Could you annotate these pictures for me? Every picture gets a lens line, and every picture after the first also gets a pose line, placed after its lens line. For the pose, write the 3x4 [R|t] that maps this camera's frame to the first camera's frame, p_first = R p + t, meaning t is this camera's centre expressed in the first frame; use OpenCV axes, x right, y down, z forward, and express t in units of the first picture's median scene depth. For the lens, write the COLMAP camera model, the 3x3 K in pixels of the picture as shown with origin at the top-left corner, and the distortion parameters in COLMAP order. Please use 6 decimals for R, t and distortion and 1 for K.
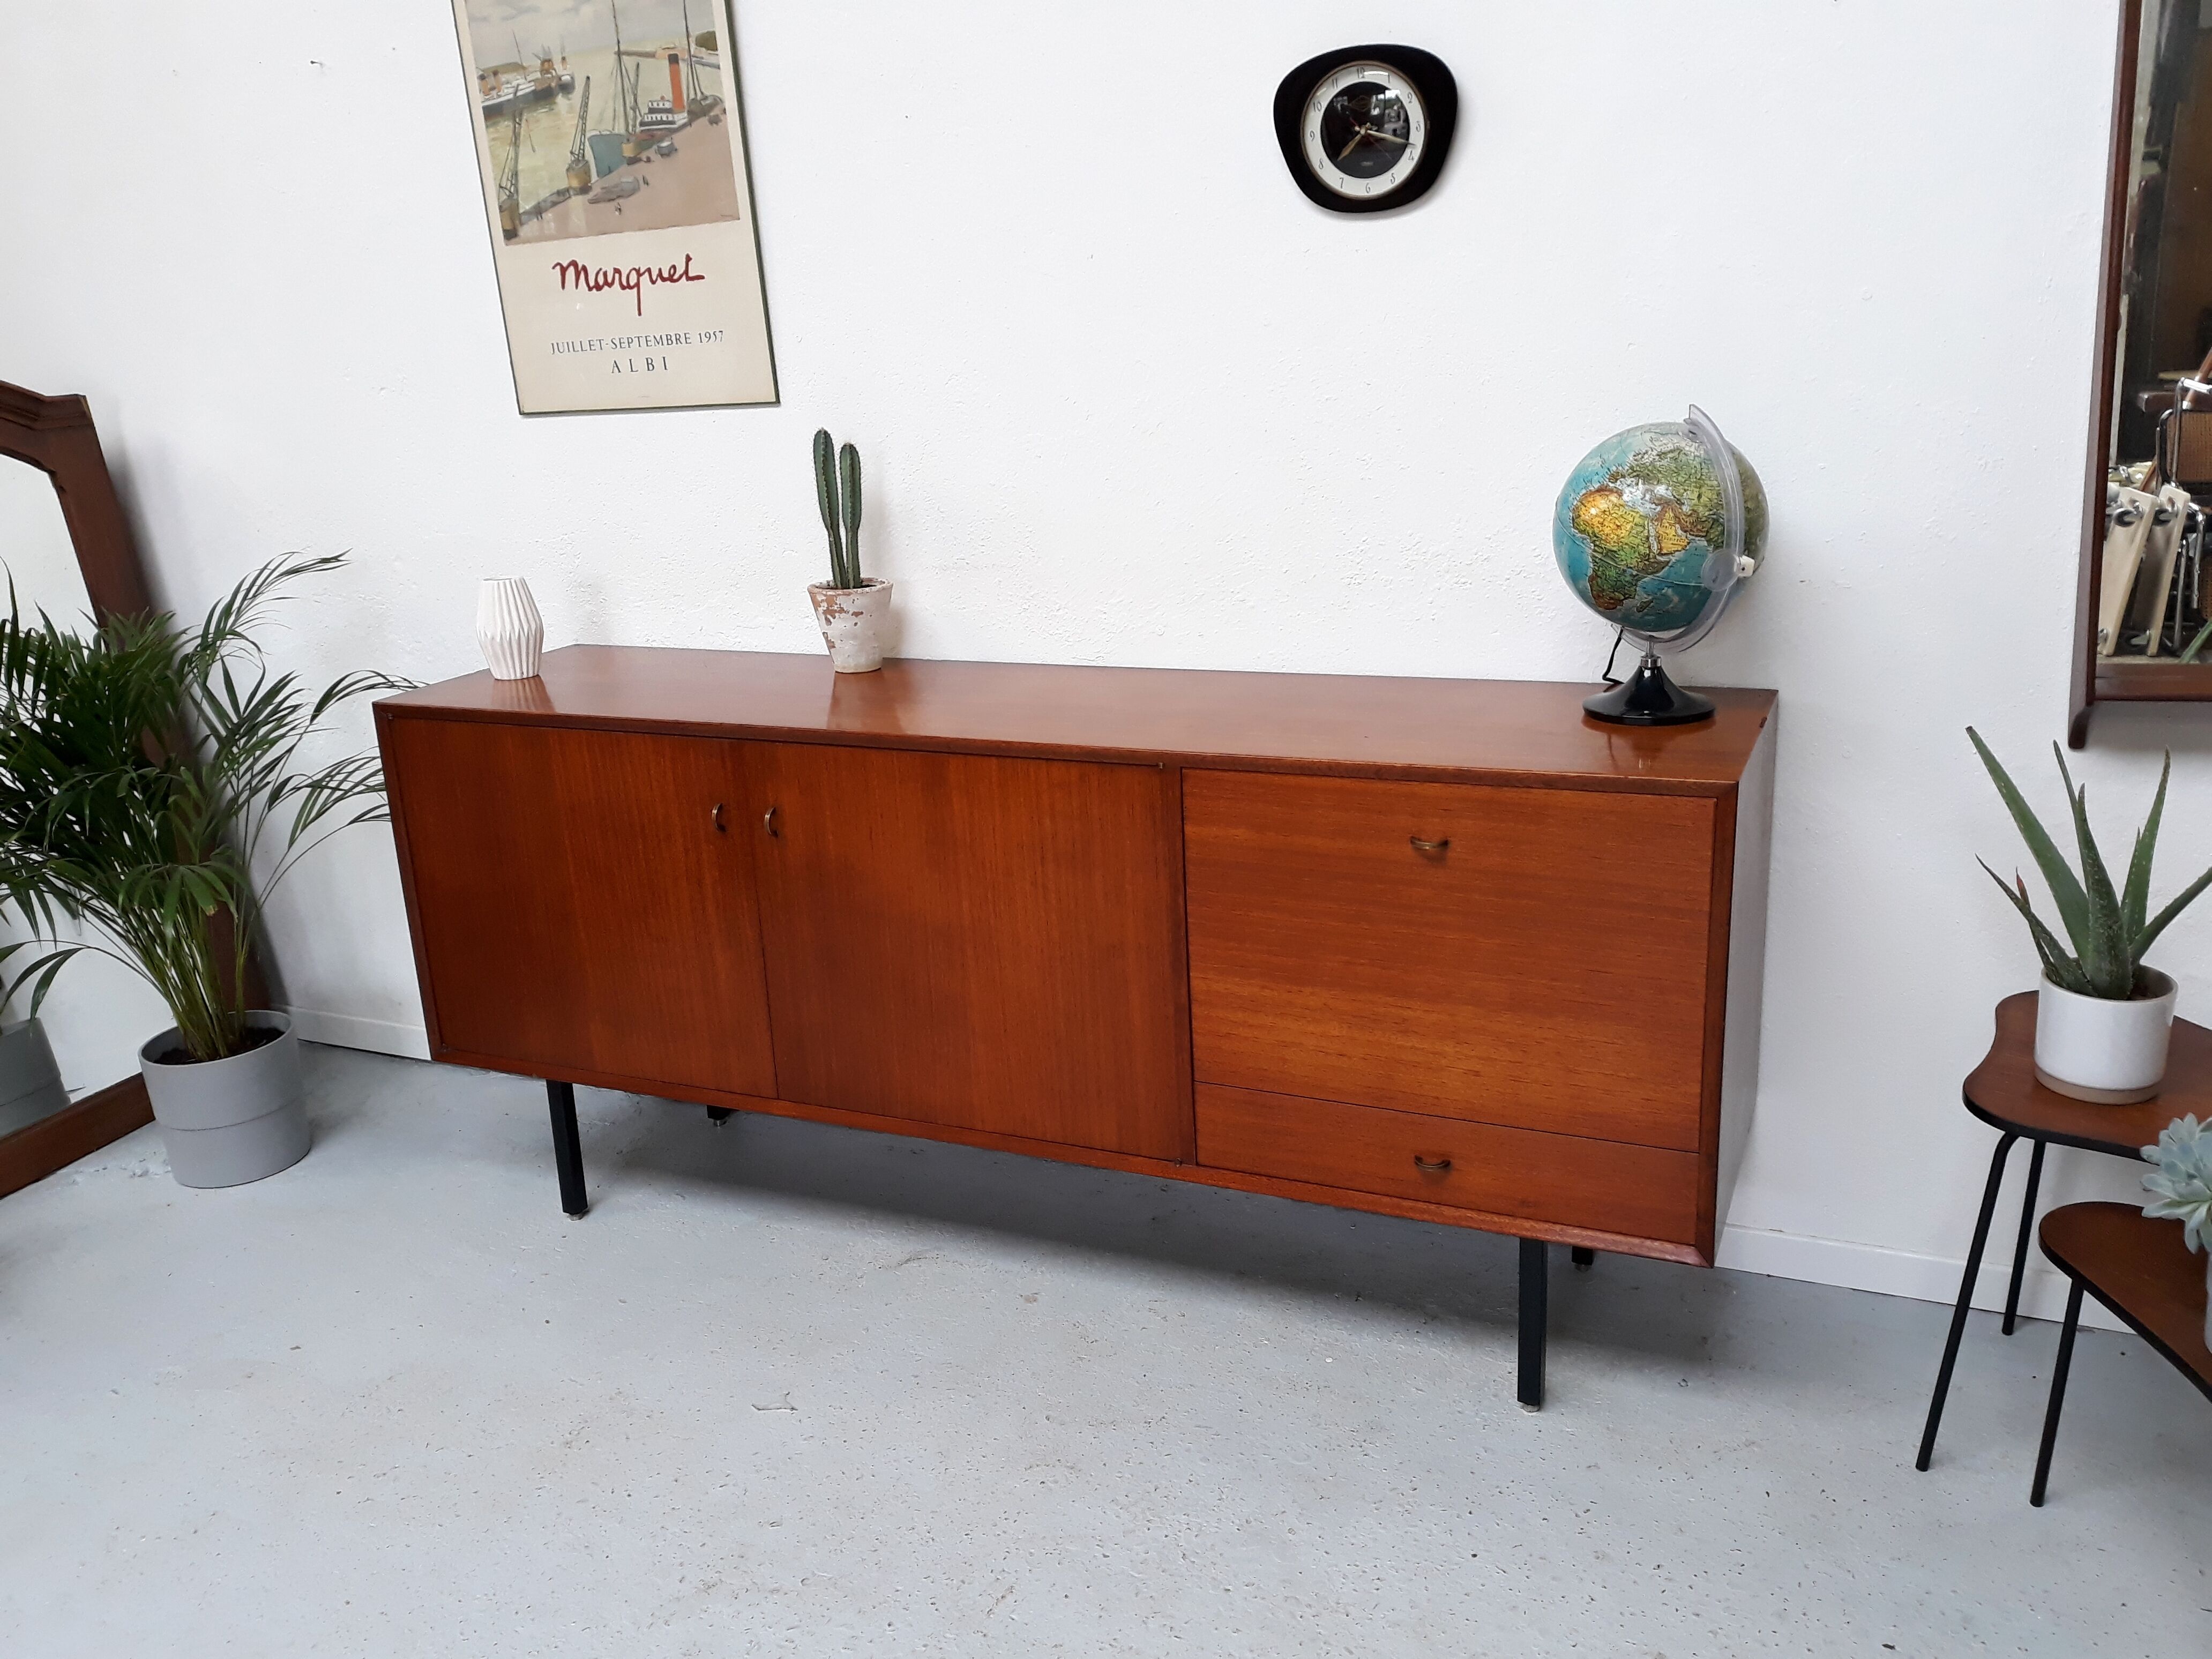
lens RADIAL K [[1826.3, 0, 1088.9], [0, 1826.3, 832.1], [0, 0, 1]] dist [0.104680, -0.239752]
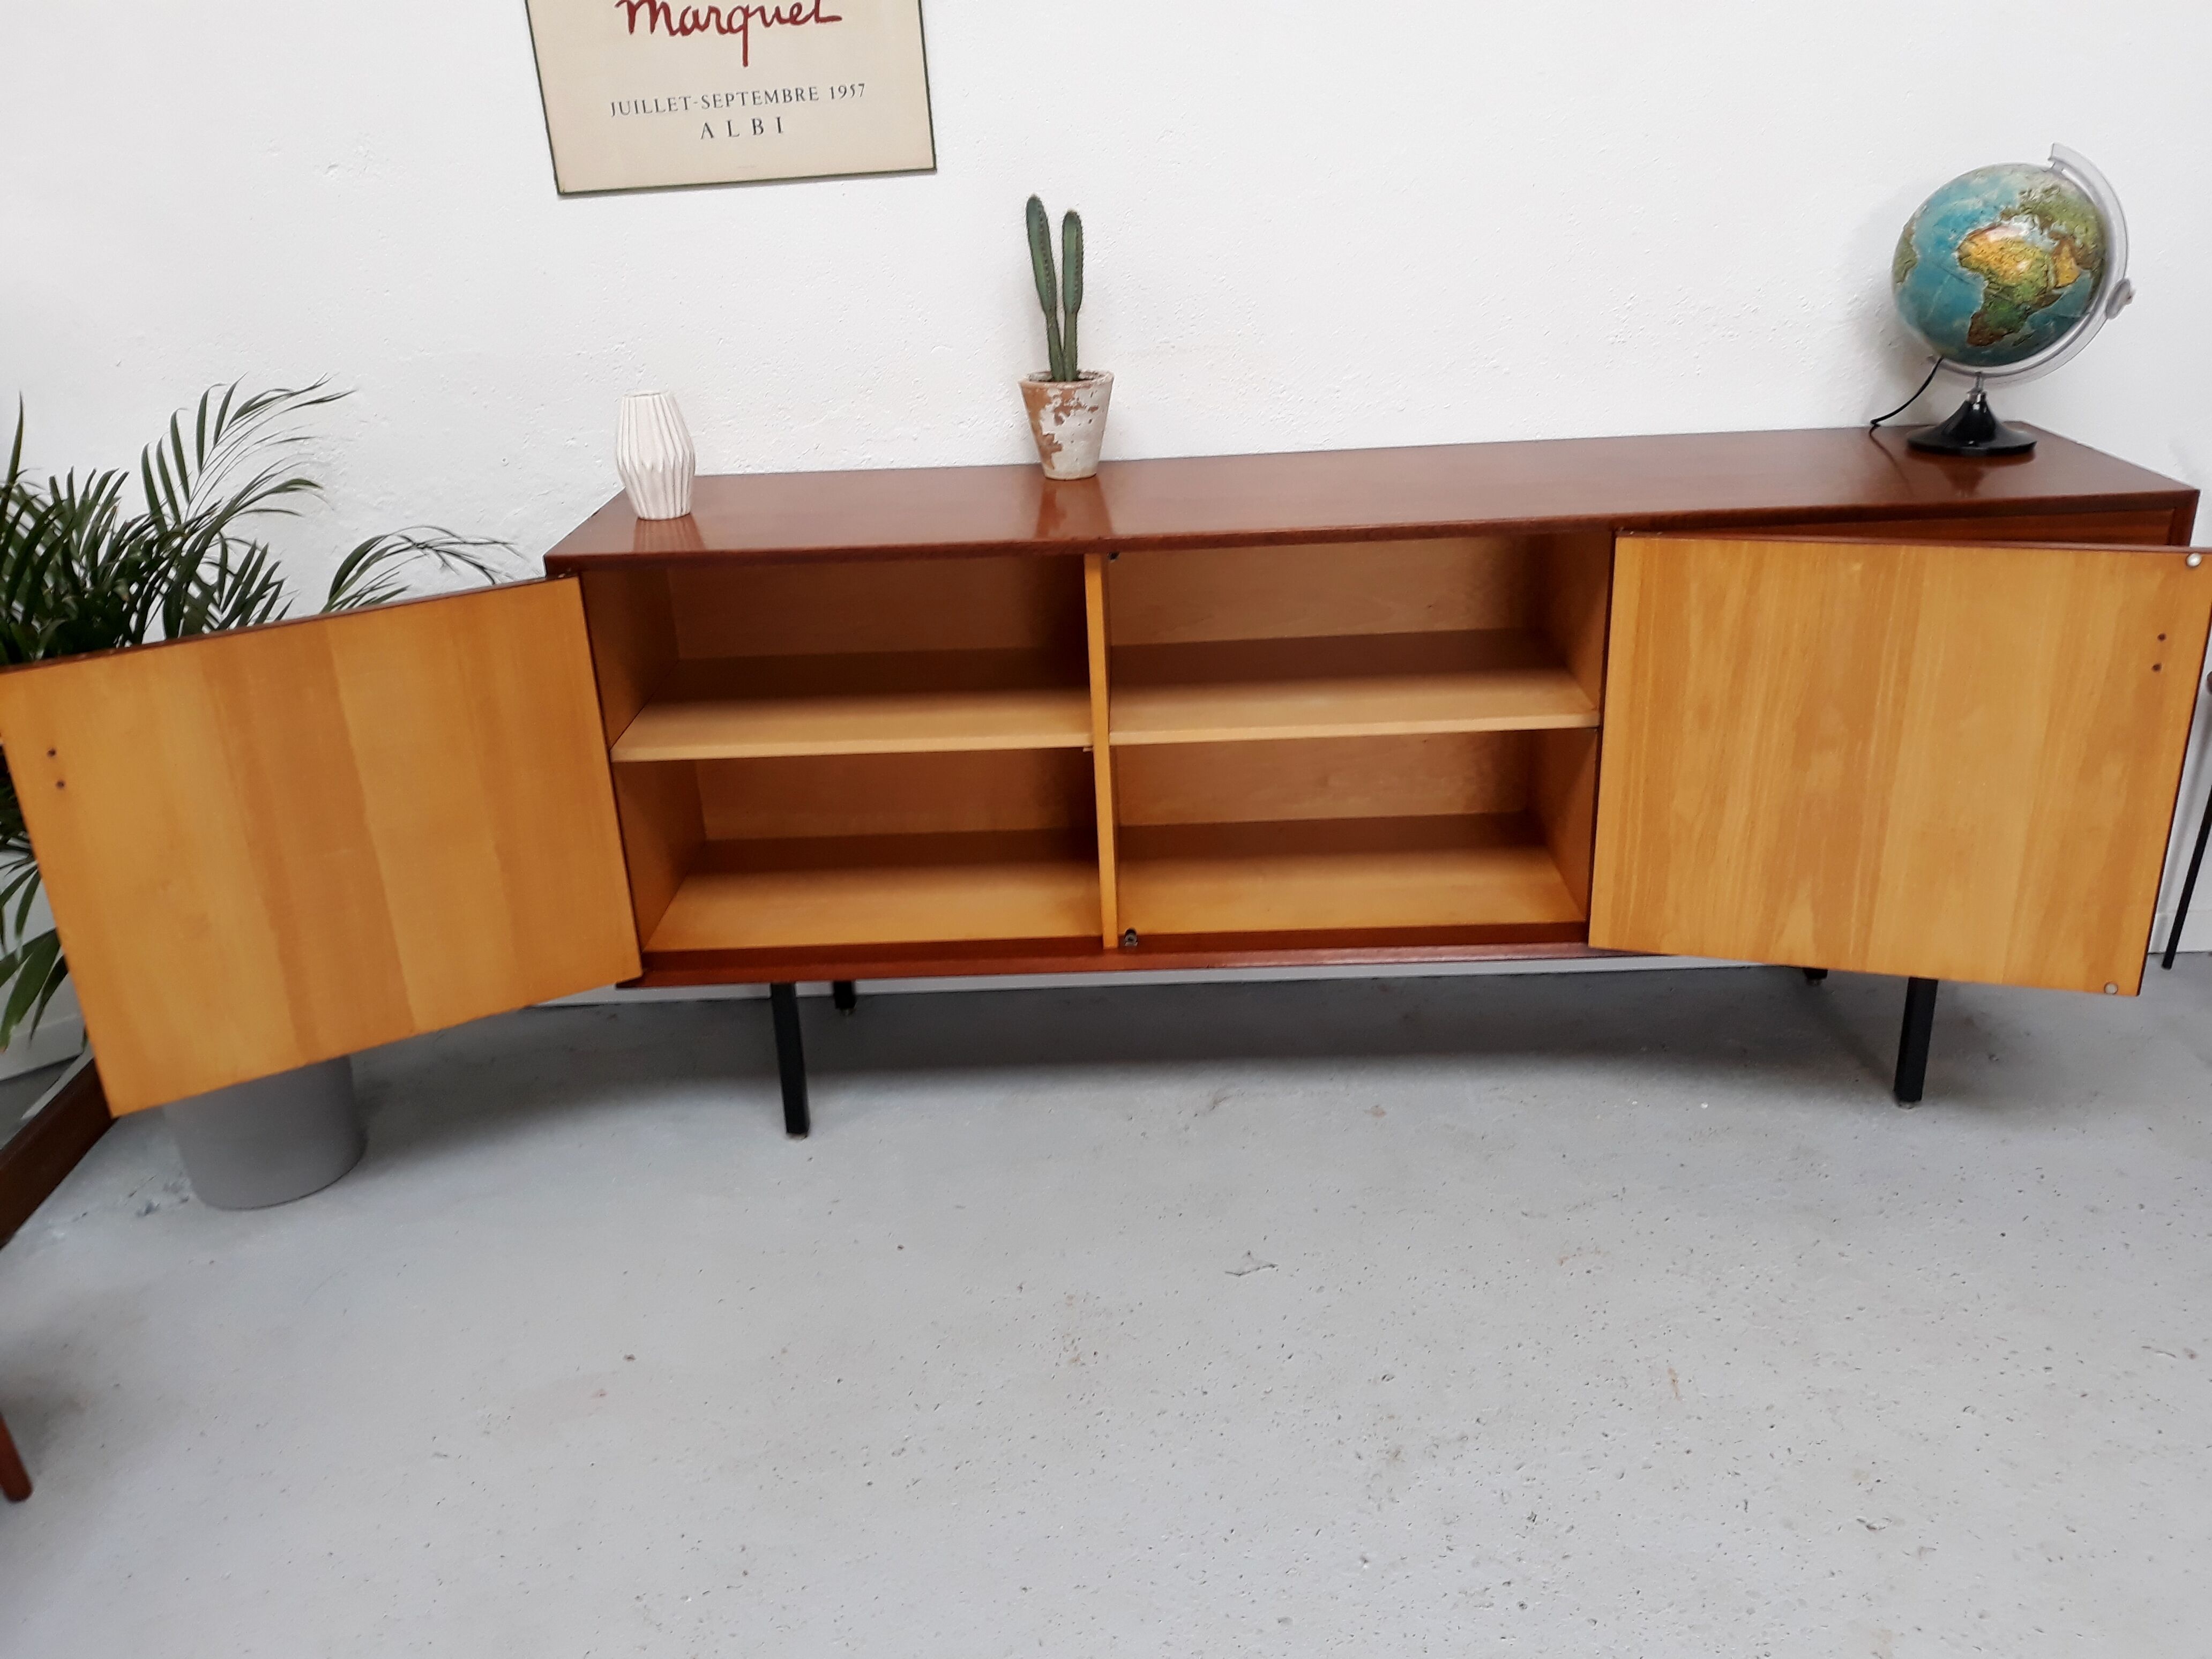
lens RADIAL K [[1803.1, 0, 1116.7], [0, 1803.1, 815.3], [0, 0, 1]] dist [0.007504, 0.006379]
pose [[0.914250, -0.145043, 0.378298, -0.474701], [0.111375, 0.987723, 0.109538, -0.019131], [-0.389541, -0.058012, 0.919180, 0.180055]]
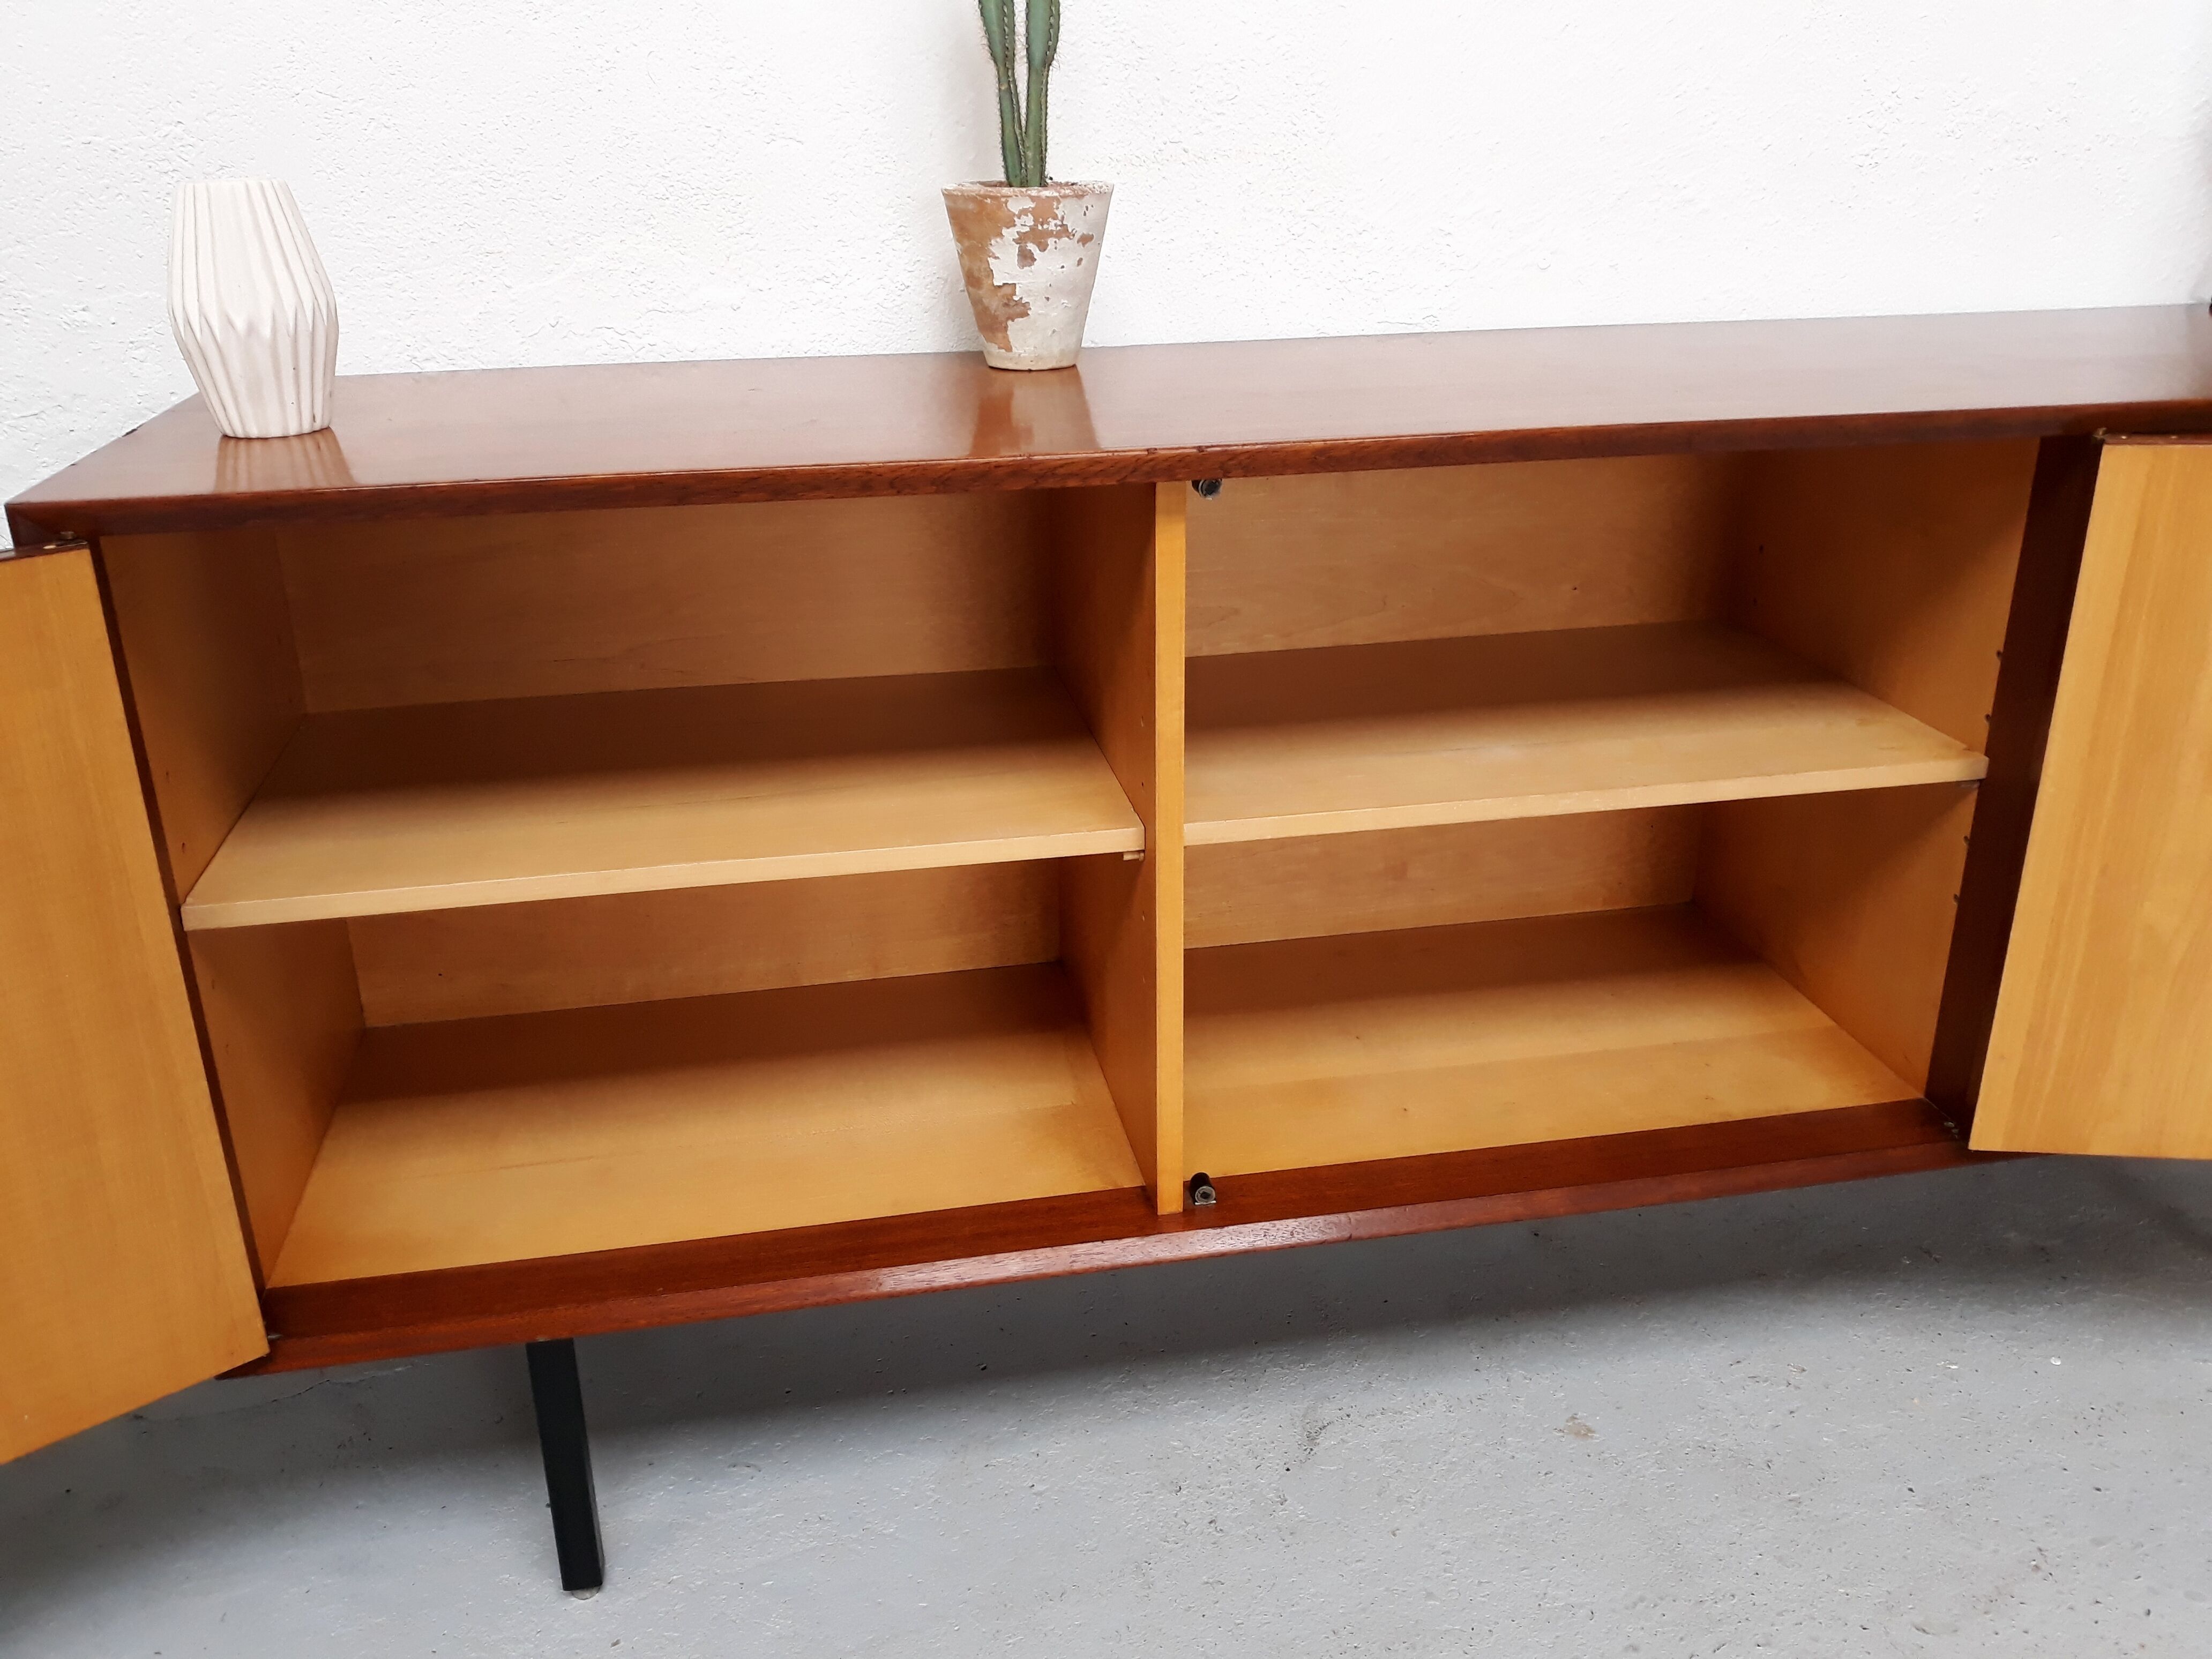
lens RADIAL K [[1861.1, 0, 1106.0], [0, 1861.1, 829.5], [0, 0, 1]] dist [-0.027360, 0.002079]
pose [[0.822008, -0.179144, 0.540565, -0.419809], [0.132989, 0.983373, 0.123662, -0.023981], [-0.553730, -0.029762, 0.832164, 0.575638]]
